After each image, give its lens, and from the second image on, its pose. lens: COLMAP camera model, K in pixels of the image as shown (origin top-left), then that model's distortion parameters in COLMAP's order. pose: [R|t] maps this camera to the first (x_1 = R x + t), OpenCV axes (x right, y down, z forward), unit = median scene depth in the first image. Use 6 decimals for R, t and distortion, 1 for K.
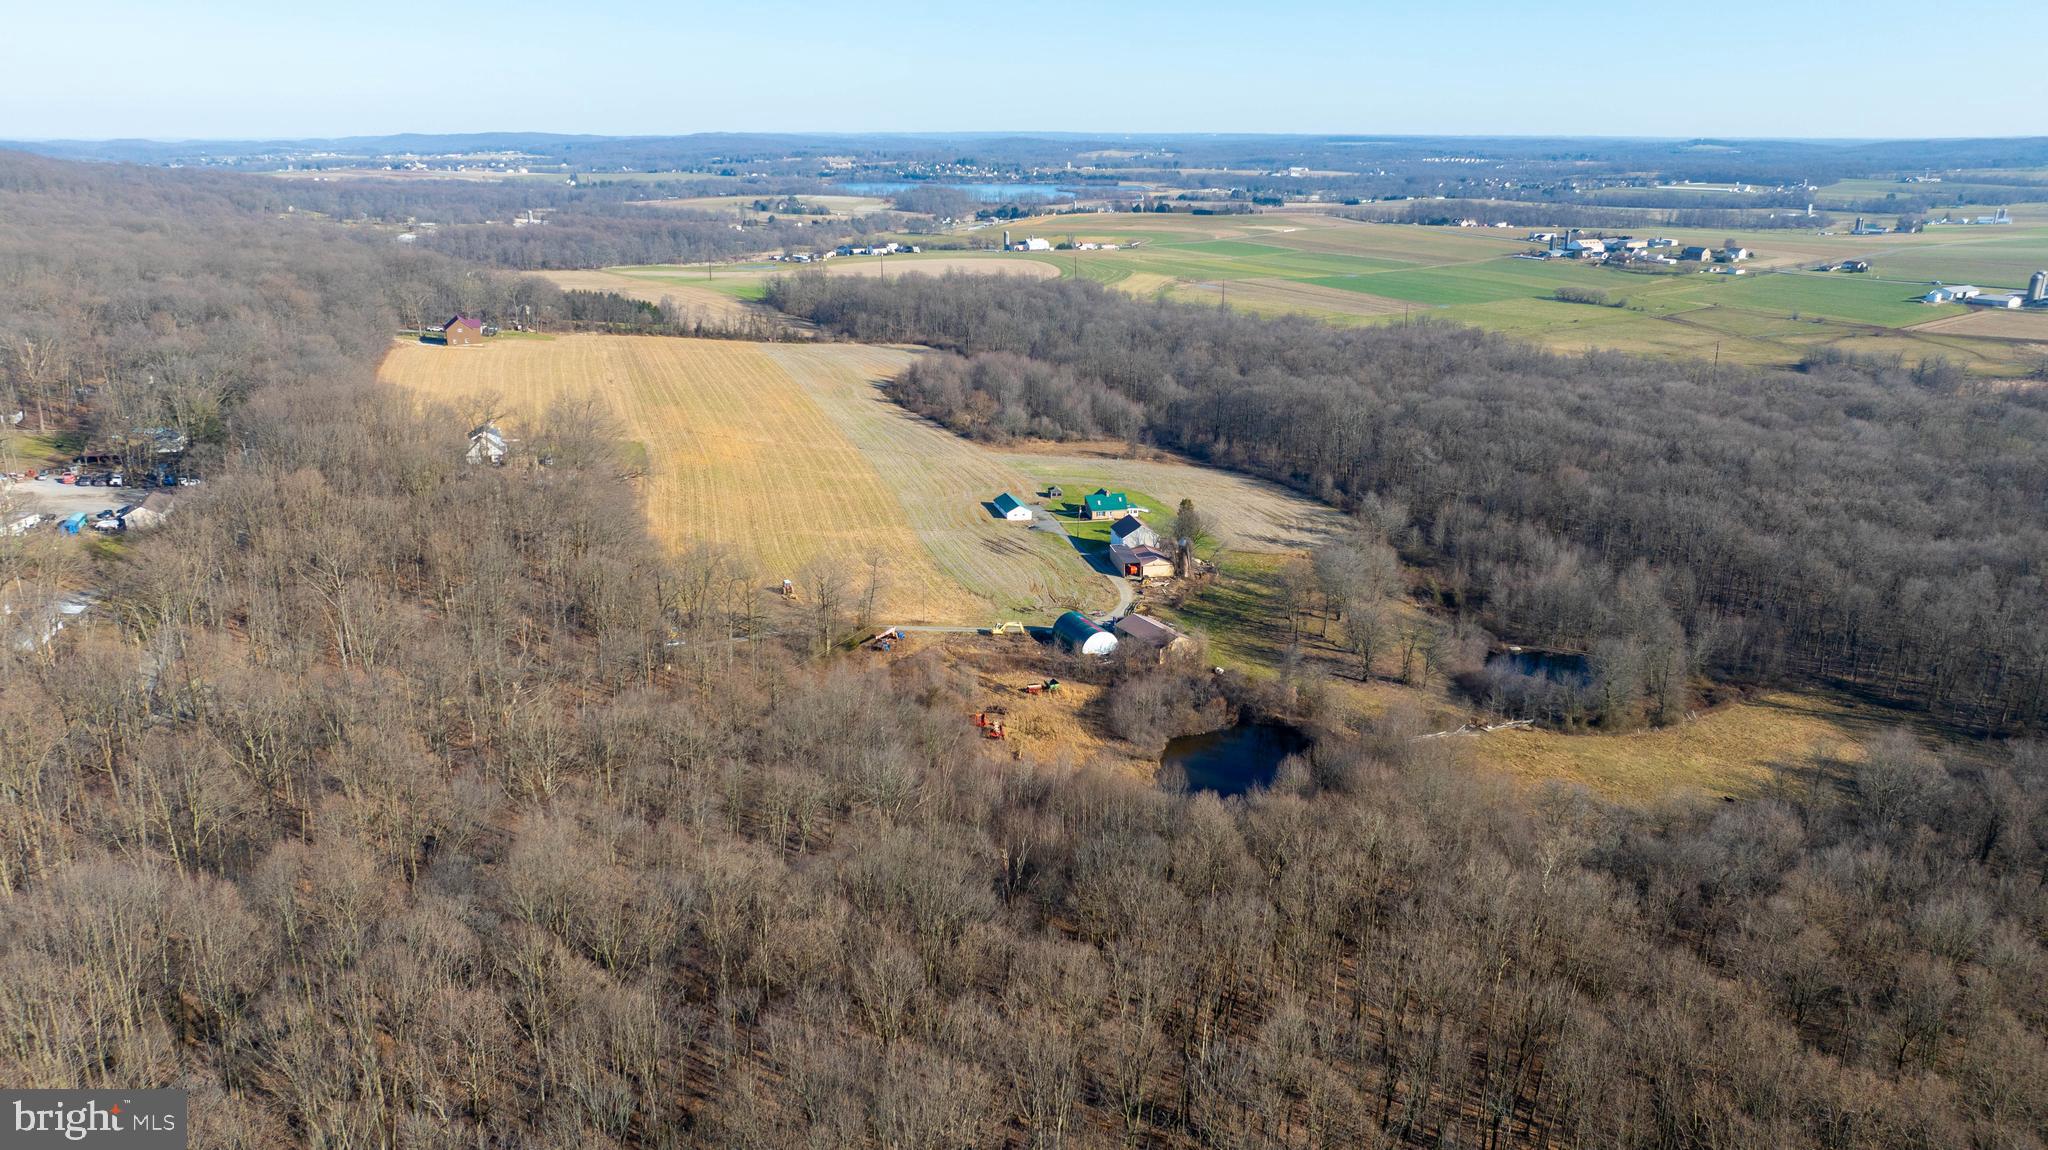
lens RADIAL K [[1477.1, 0, 1024.0], [0, 1477.1, 575.0], [0, 0, 1]] dist [-0.035736, 0.035045]
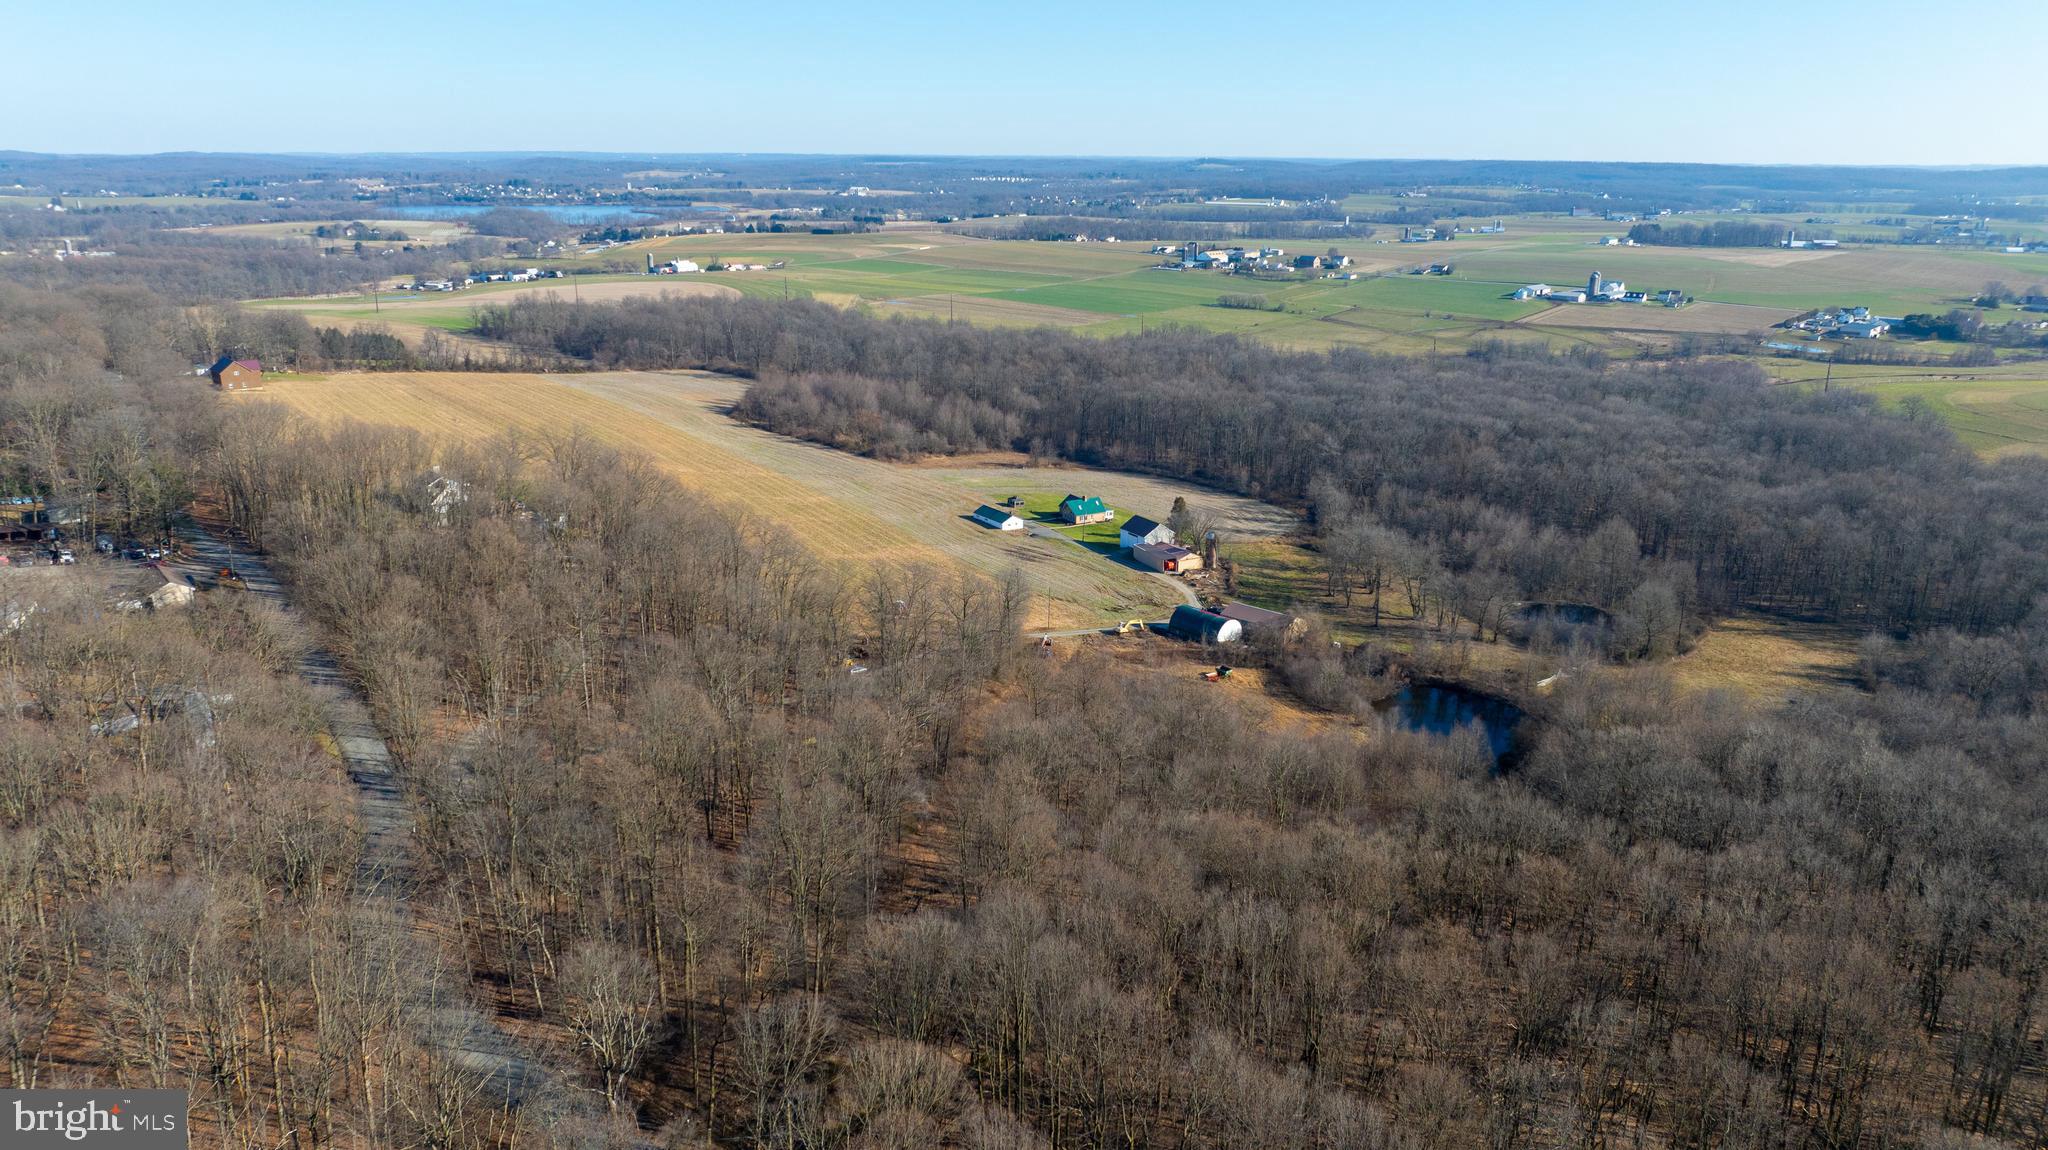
lens RADIAL K [[1460.5, 0, 1024.0], [0, 1460.5, 575.0], [0, 0, 1]] dist [-0.022786, -0.004441]
pose [[0.948988, -0.083389, 0.304085, -0.101587], [0.086312, 0.996261, 0.003840, -0.002833], [-0.303268, 0.022602, 0.952637, 0.006963]]
